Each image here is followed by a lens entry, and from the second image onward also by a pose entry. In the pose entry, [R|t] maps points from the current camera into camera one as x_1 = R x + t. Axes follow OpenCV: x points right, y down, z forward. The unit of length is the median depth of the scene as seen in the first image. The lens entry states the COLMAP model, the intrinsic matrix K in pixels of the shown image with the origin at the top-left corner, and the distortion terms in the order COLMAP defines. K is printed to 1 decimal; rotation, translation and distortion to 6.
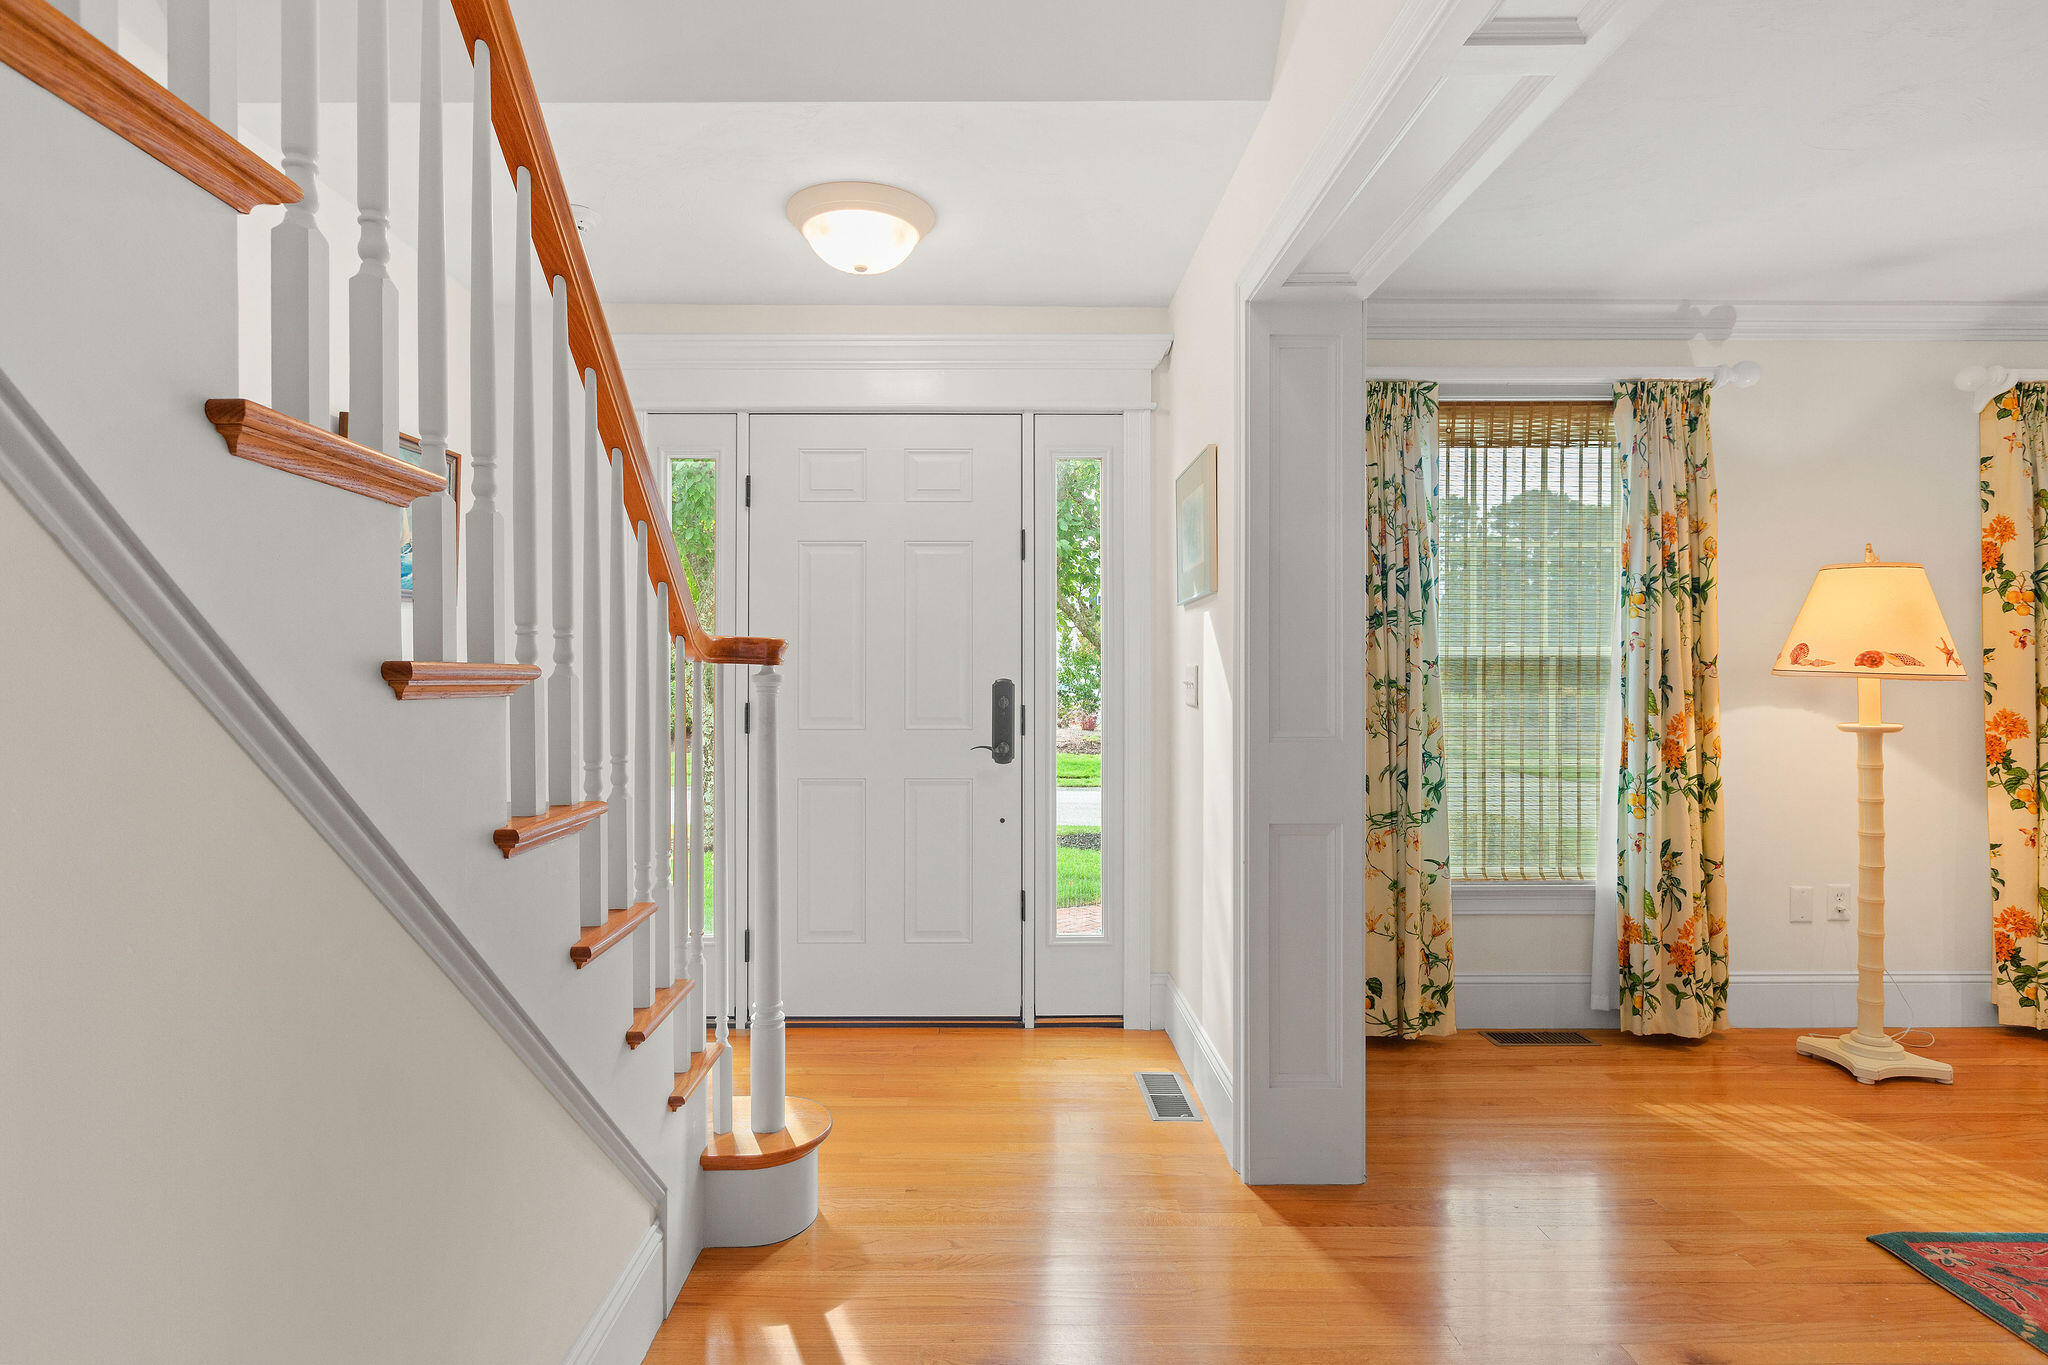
lens RADIAL K [[1163.8, 0, 1021.8], [0, 1163.8, 675.1], [0, 0, 1]] dist [0.002939, 0.000015]
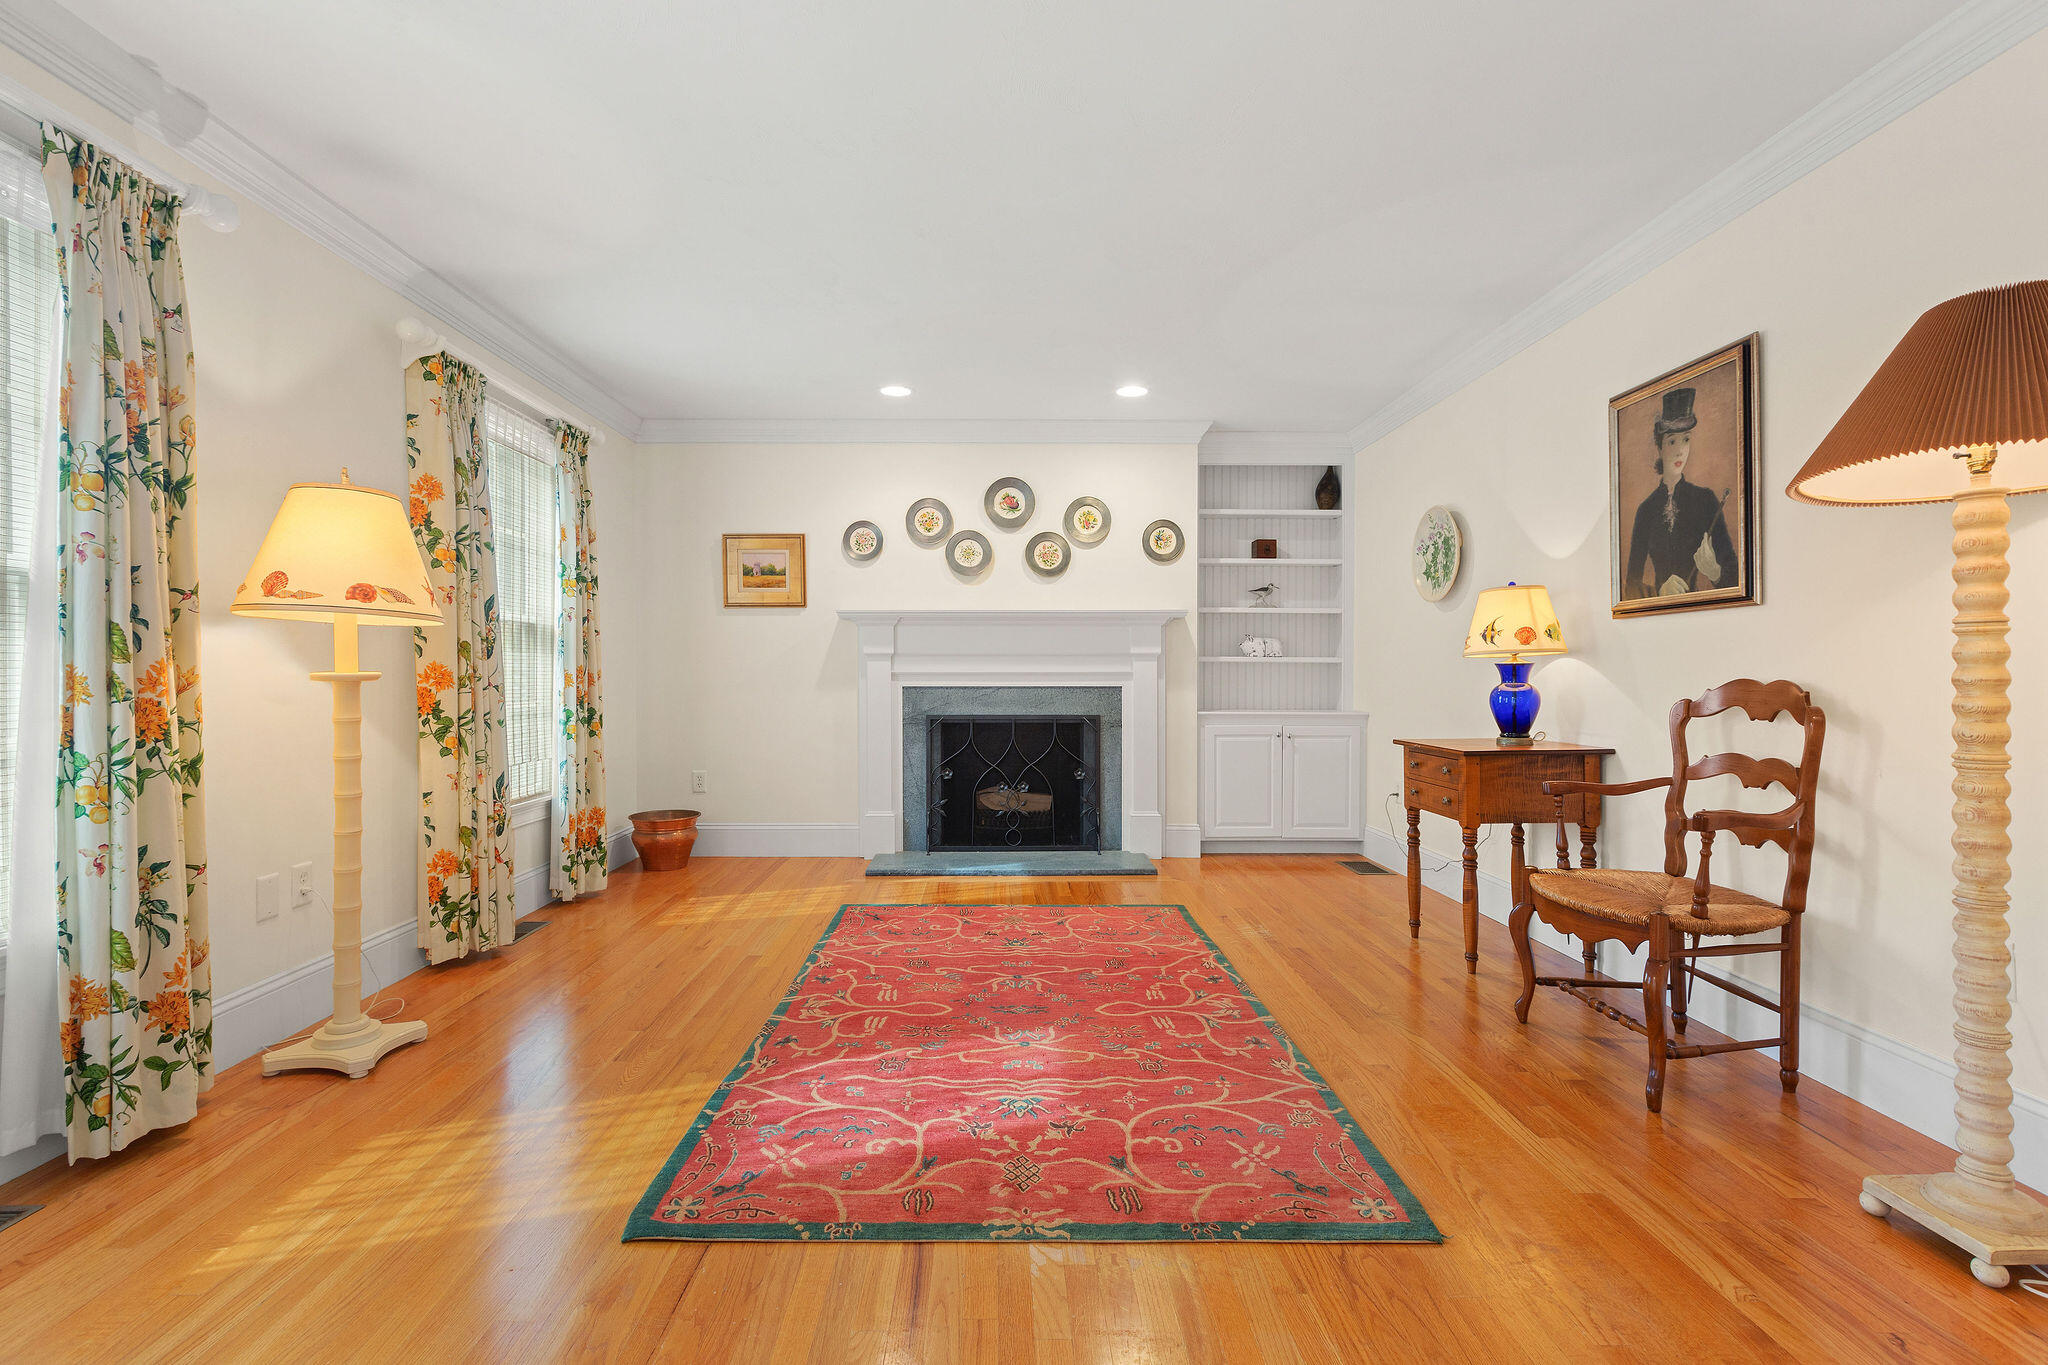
lens RADIAL K [[927.7, 0, 1024.5], [0, 927.7, 680.9], [0, 0, 1]] dist [-0.011485, 0.003174]
pose [[0.027311, -0.012988, 0.999543, 0.035334], [0.005428, 0.999903, 0.012845, 0.040371], [-0.999612, 0.005075, 0.027379, 0.470587]]
